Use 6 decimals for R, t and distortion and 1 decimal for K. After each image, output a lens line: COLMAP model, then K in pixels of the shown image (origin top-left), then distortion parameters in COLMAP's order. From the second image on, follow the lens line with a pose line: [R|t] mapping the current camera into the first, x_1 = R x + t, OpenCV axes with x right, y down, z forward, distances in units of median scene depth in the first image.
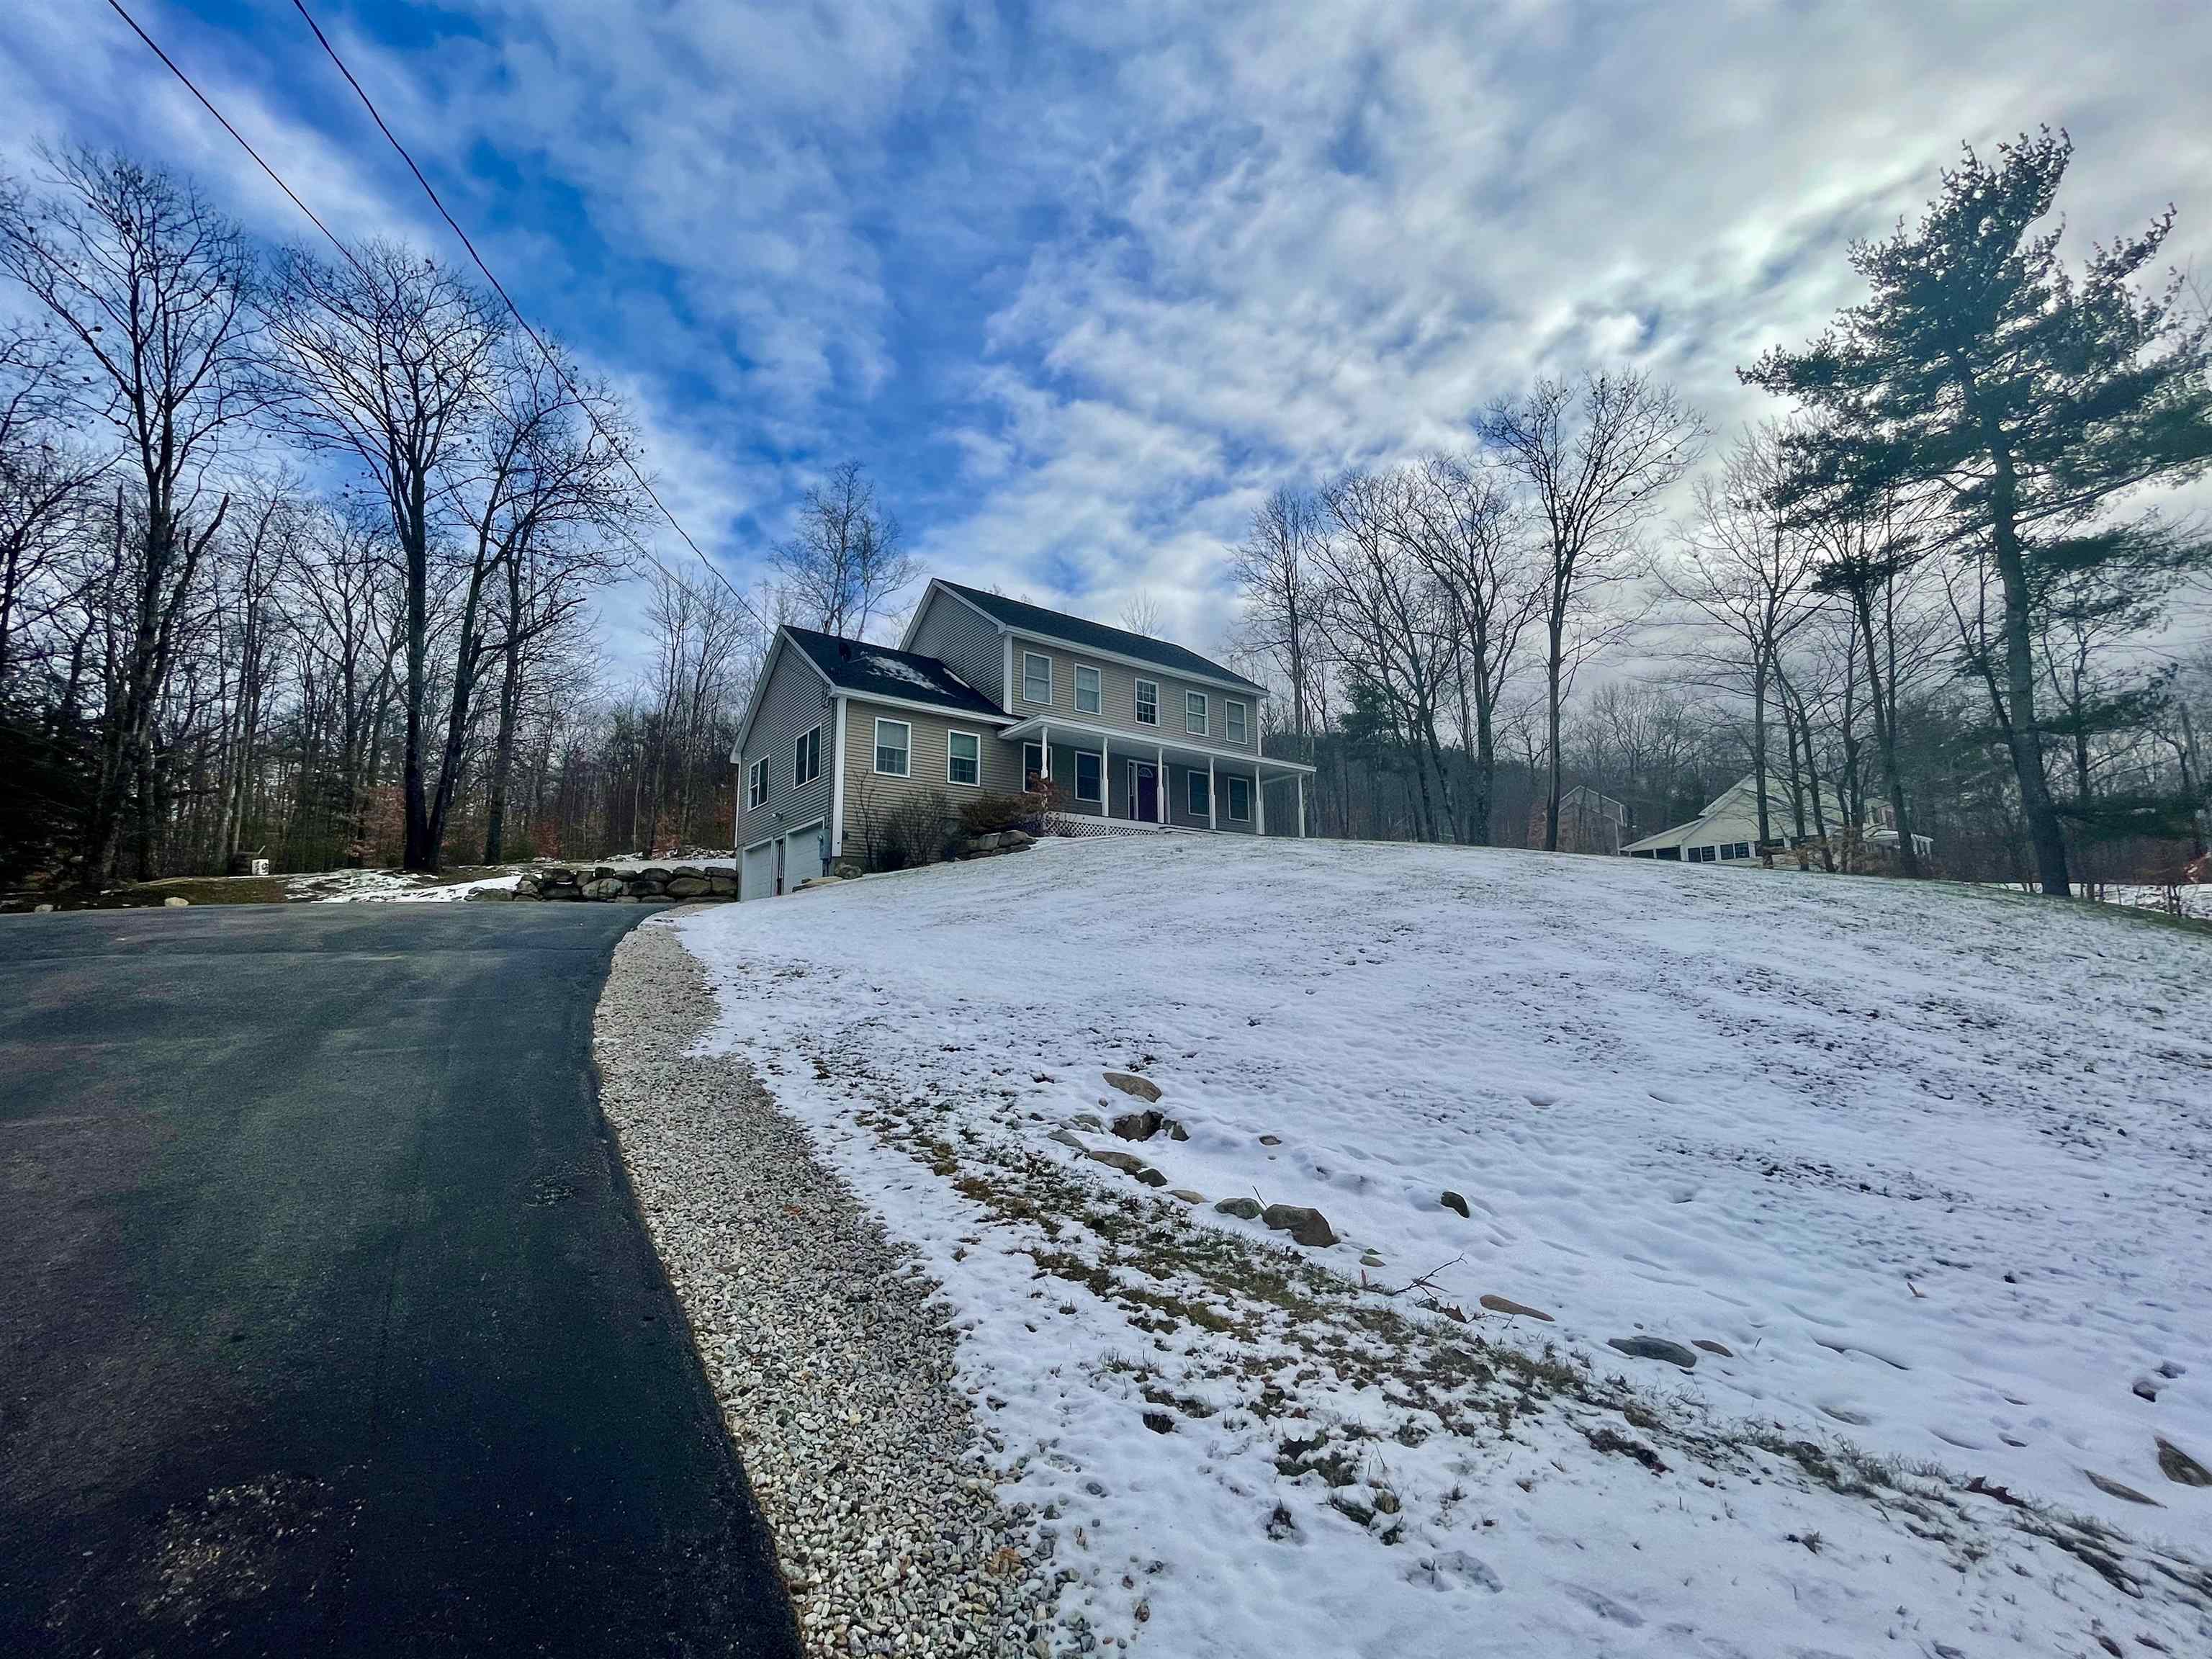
lens RADIAL K [[896.7, 0, 1090.9], [0, 896.7, 834.2], [0, 0, 1]] dist [-0.003809, 0.003774]
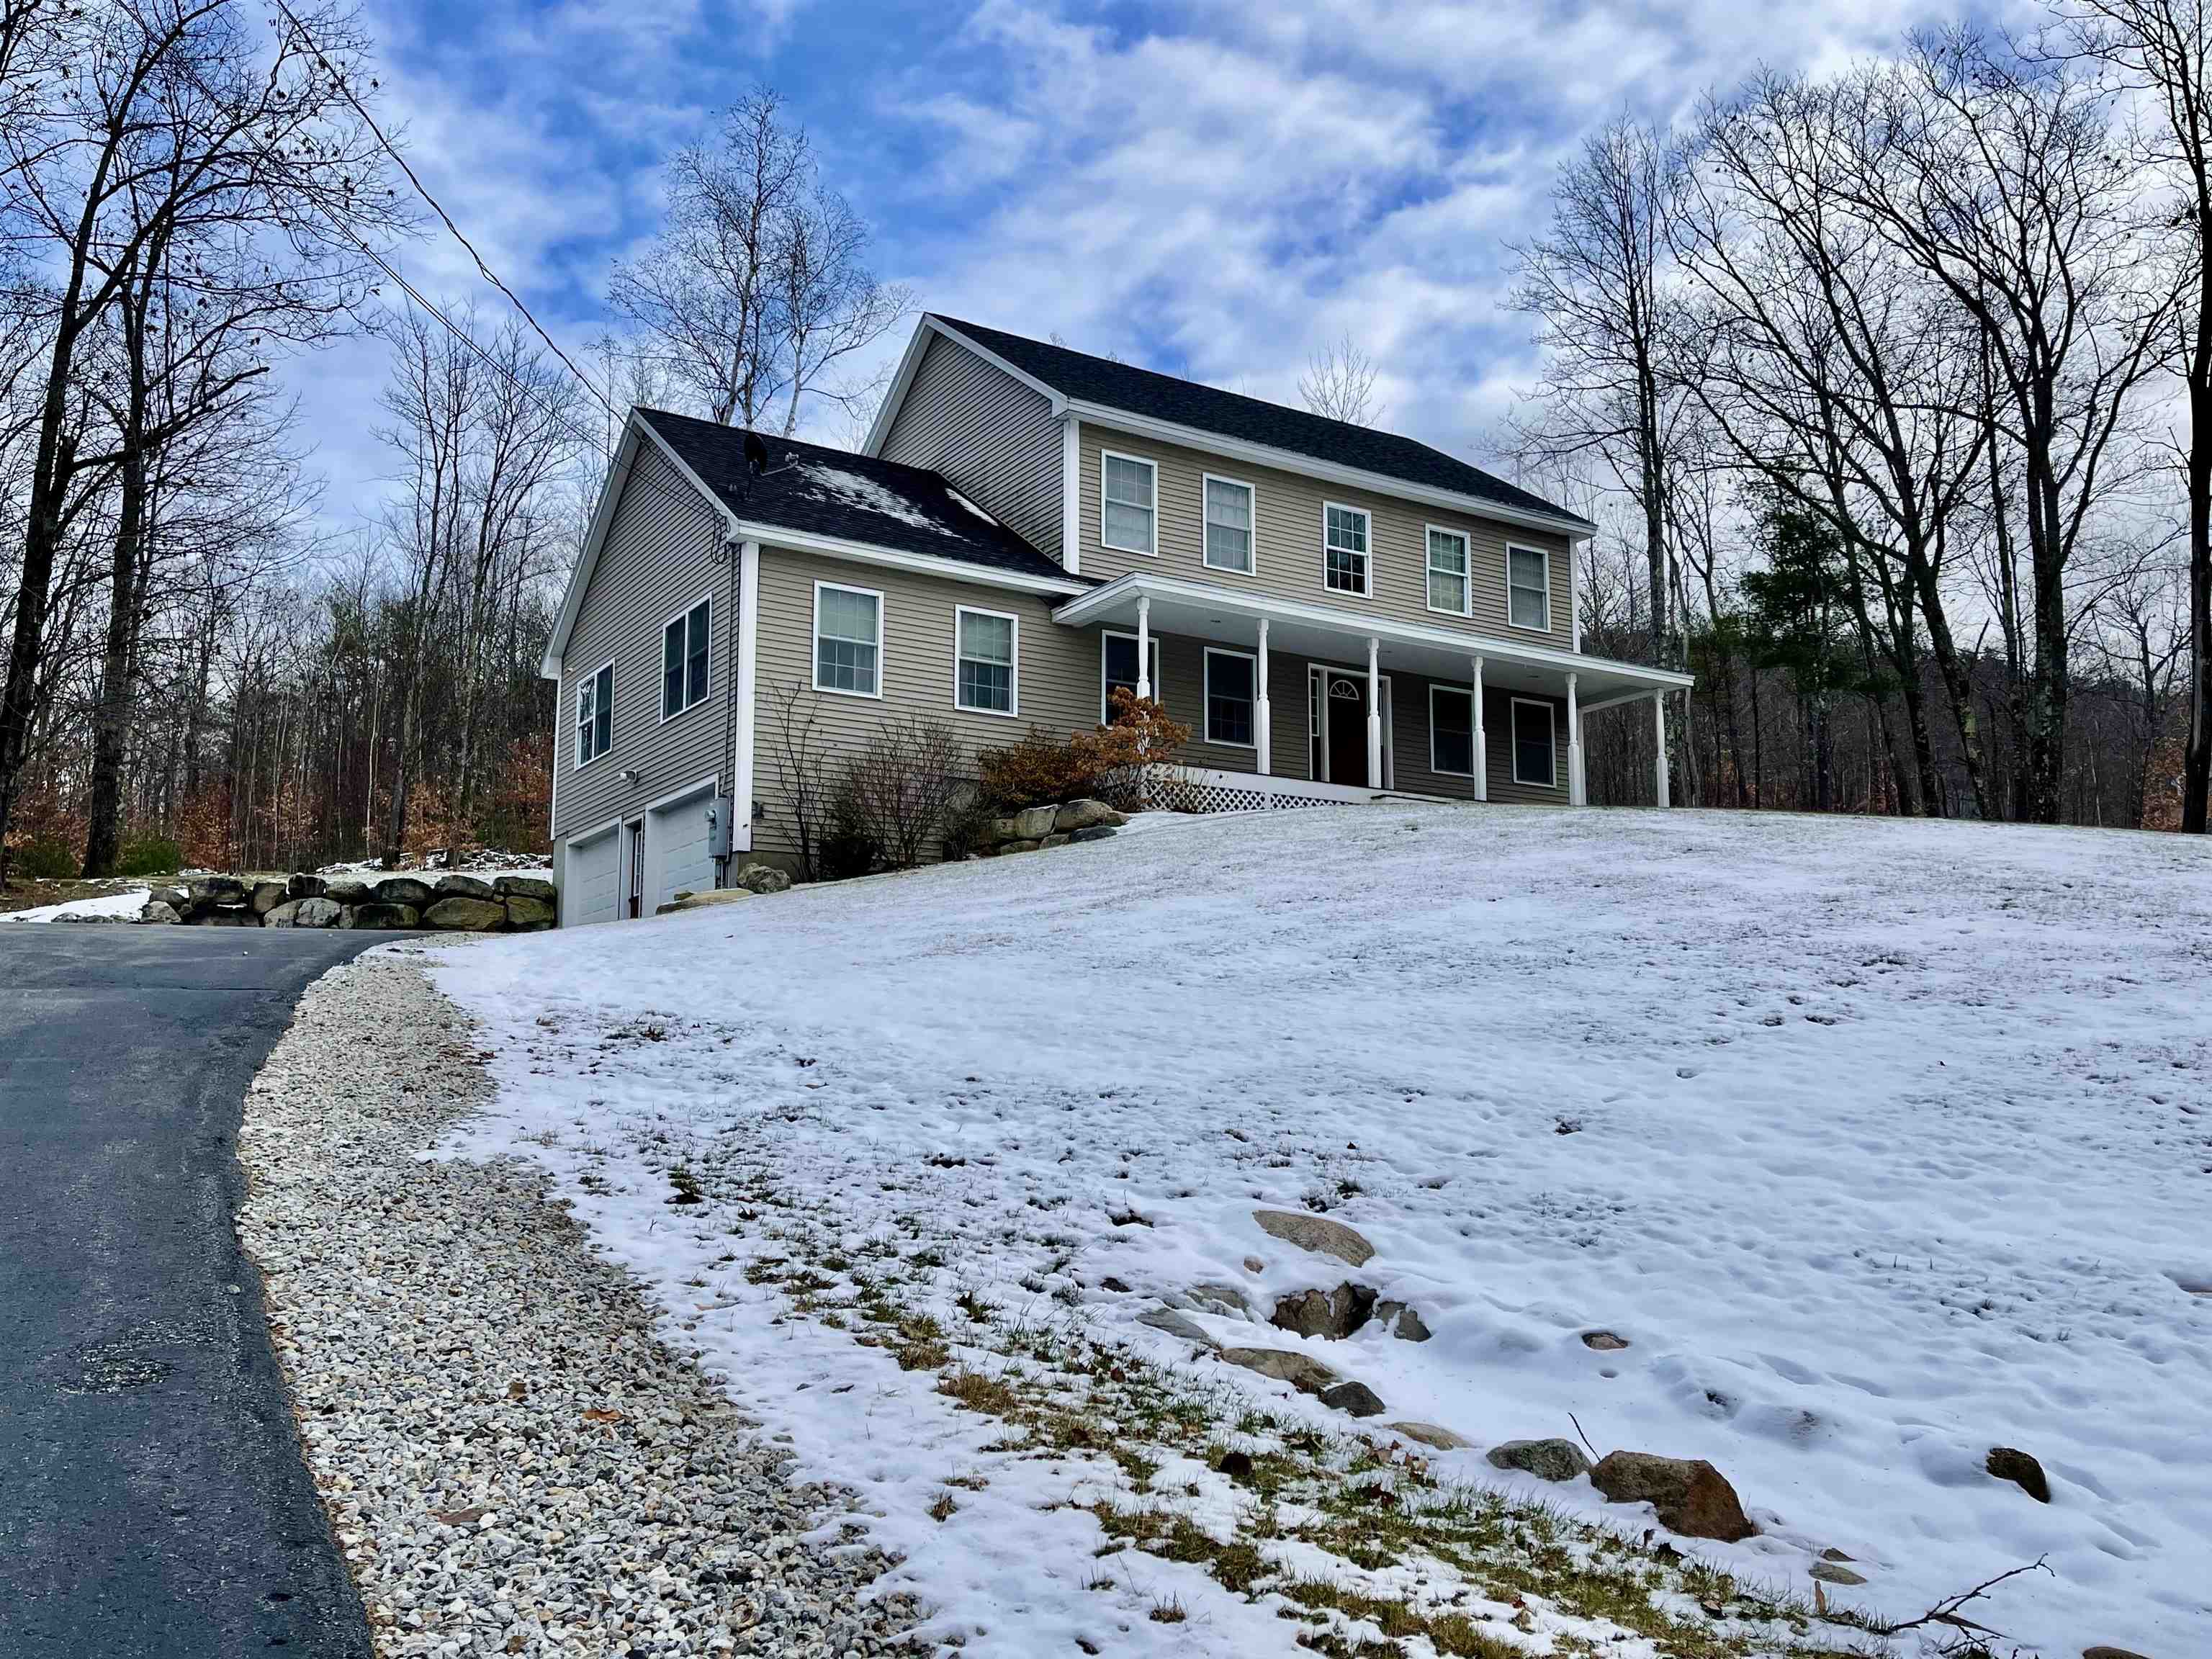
lens RADIAL K [[1747.0, 0, 1104.0], [0, 1747.0, 840.9], [0, 0, 1]] dist [0.045208, -0.037662]
pose [[0.997065, -0.002935, -0.076503, 0.001339], [0.003334, 0.999982, 0.005080, 0.013607], [0.076487, -0.005320, 0.997056, 0.009677]]
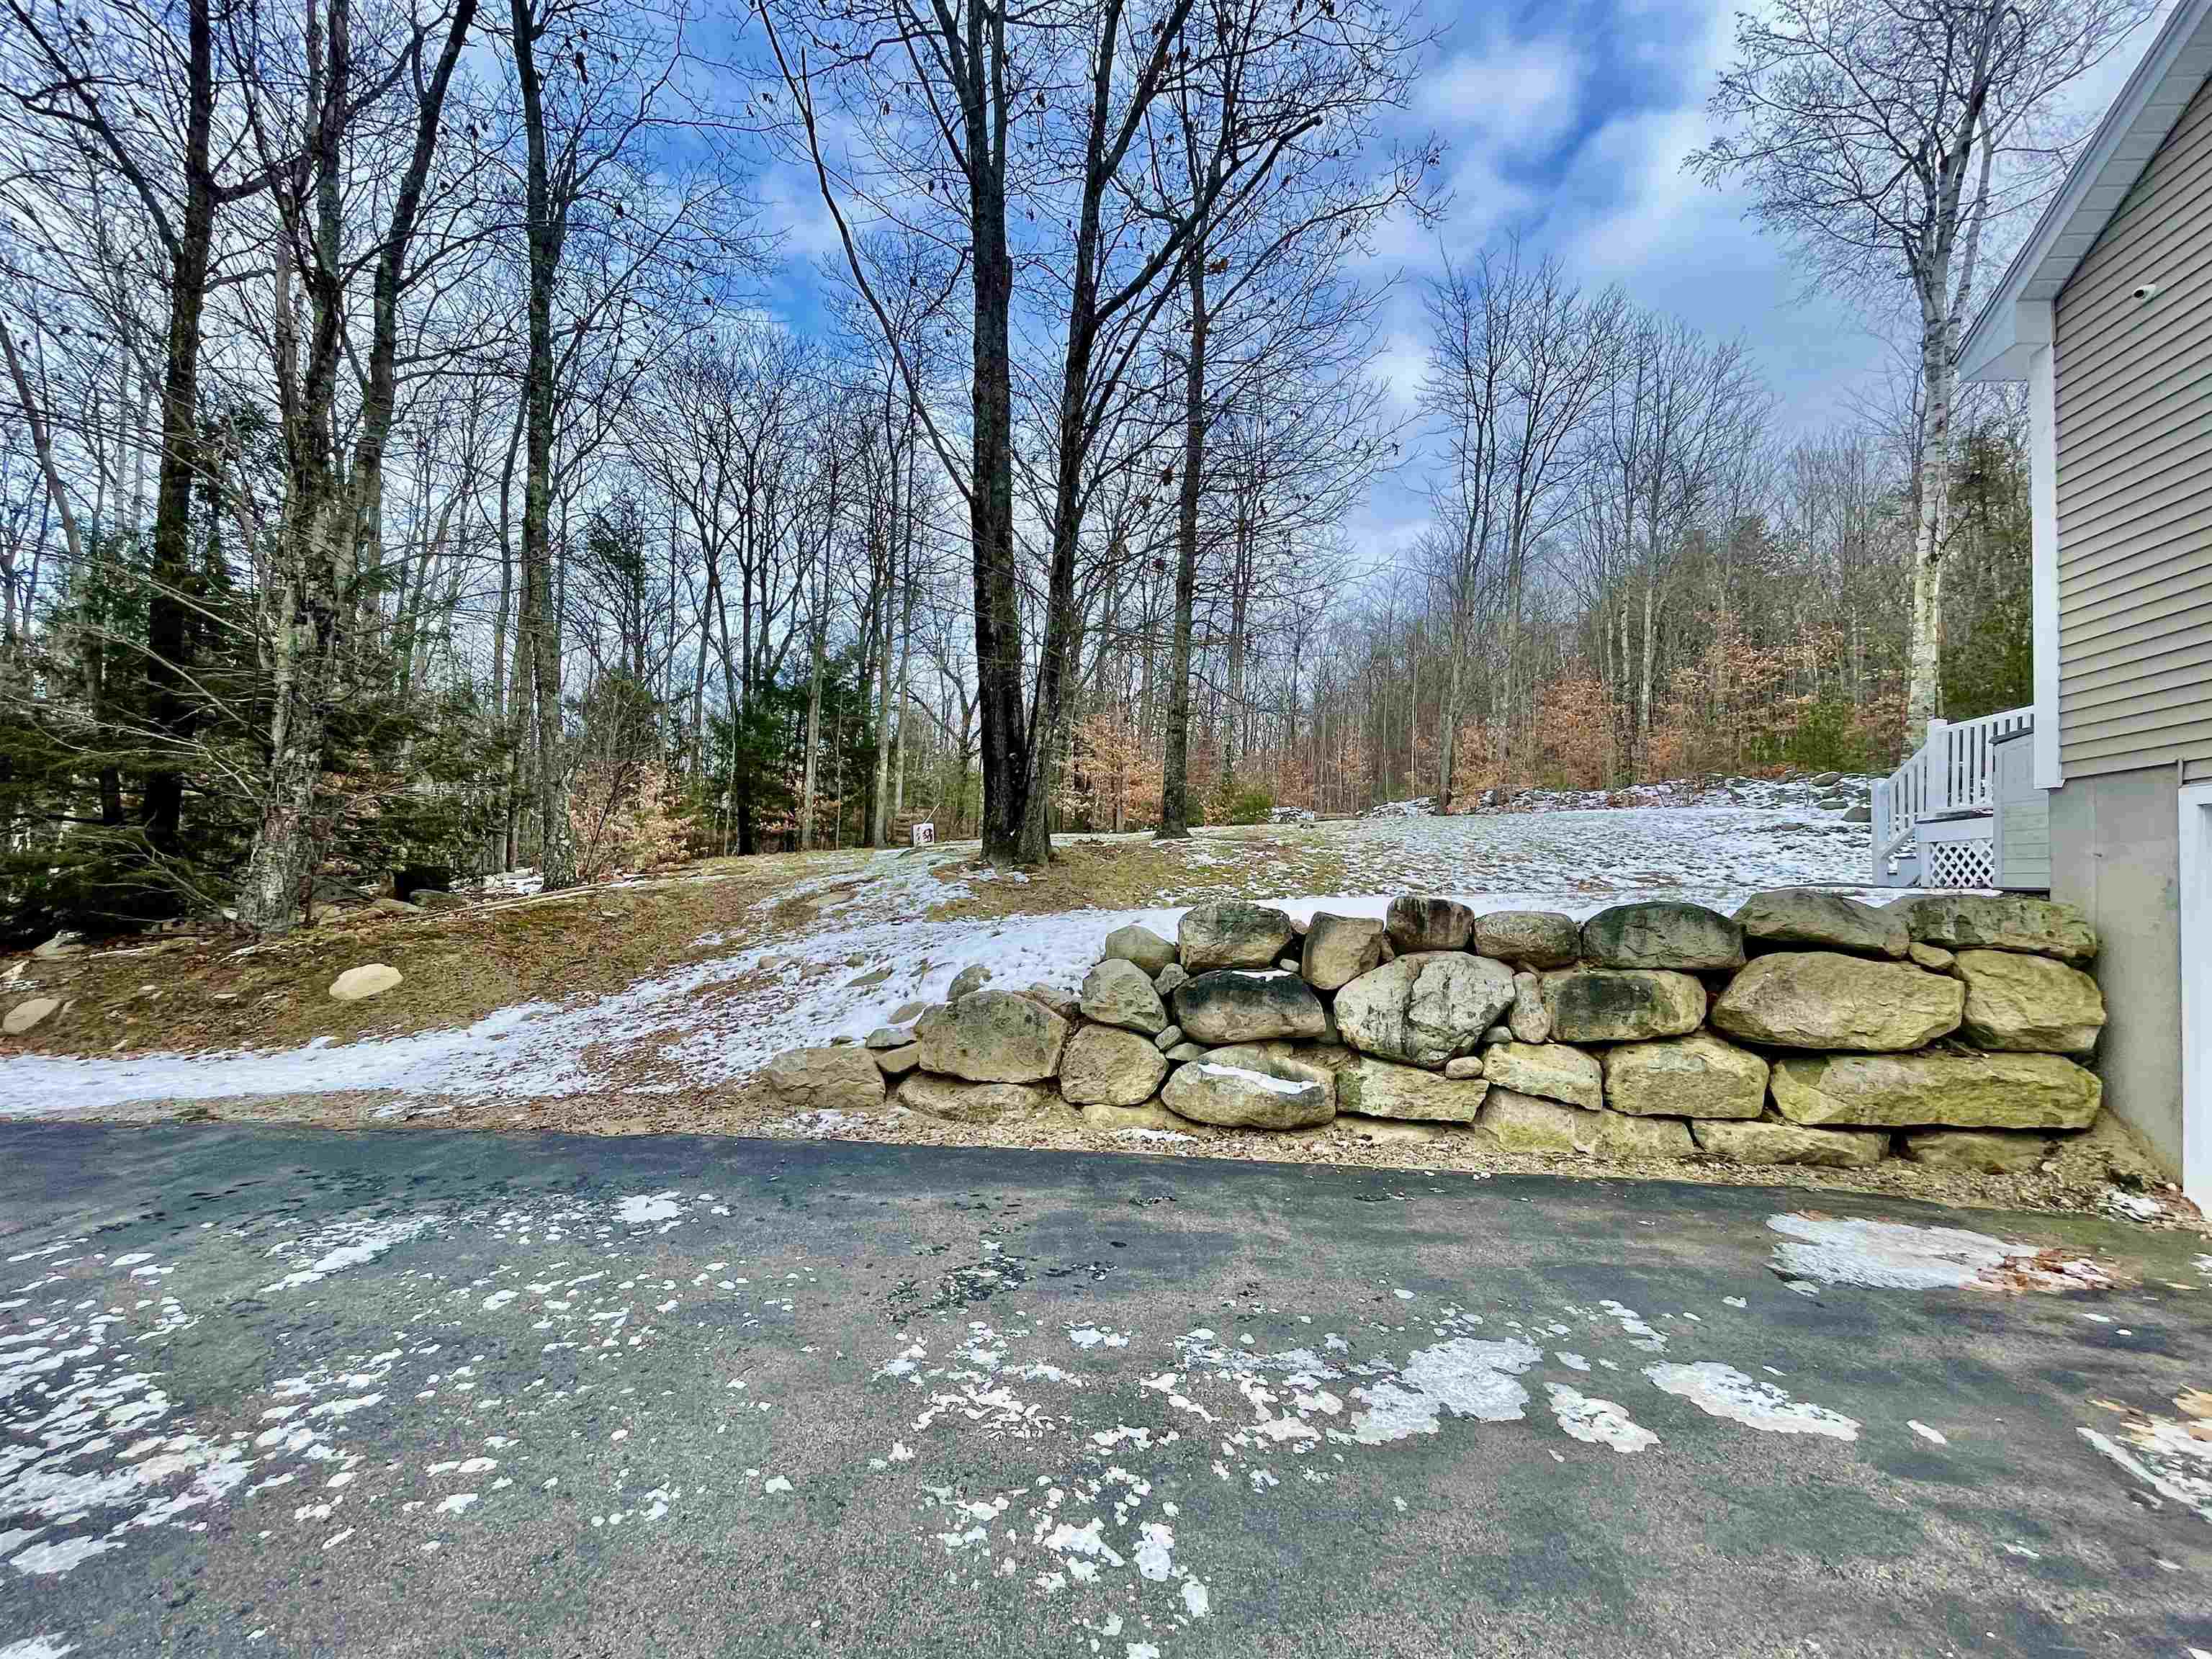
lens RADIAL K [[896.1, 0, 1106.0], [0, 896.1, 829.5], [0, 0, 1]] dist [-0.020381, 0.012212]
pose [[0.711189, 0.003427, -0.702992, -0.491015], [0.038889, 0.998265, 0.044209, 0.008679], [0.701924, -0.058779, 0.709822, 0.872814]]
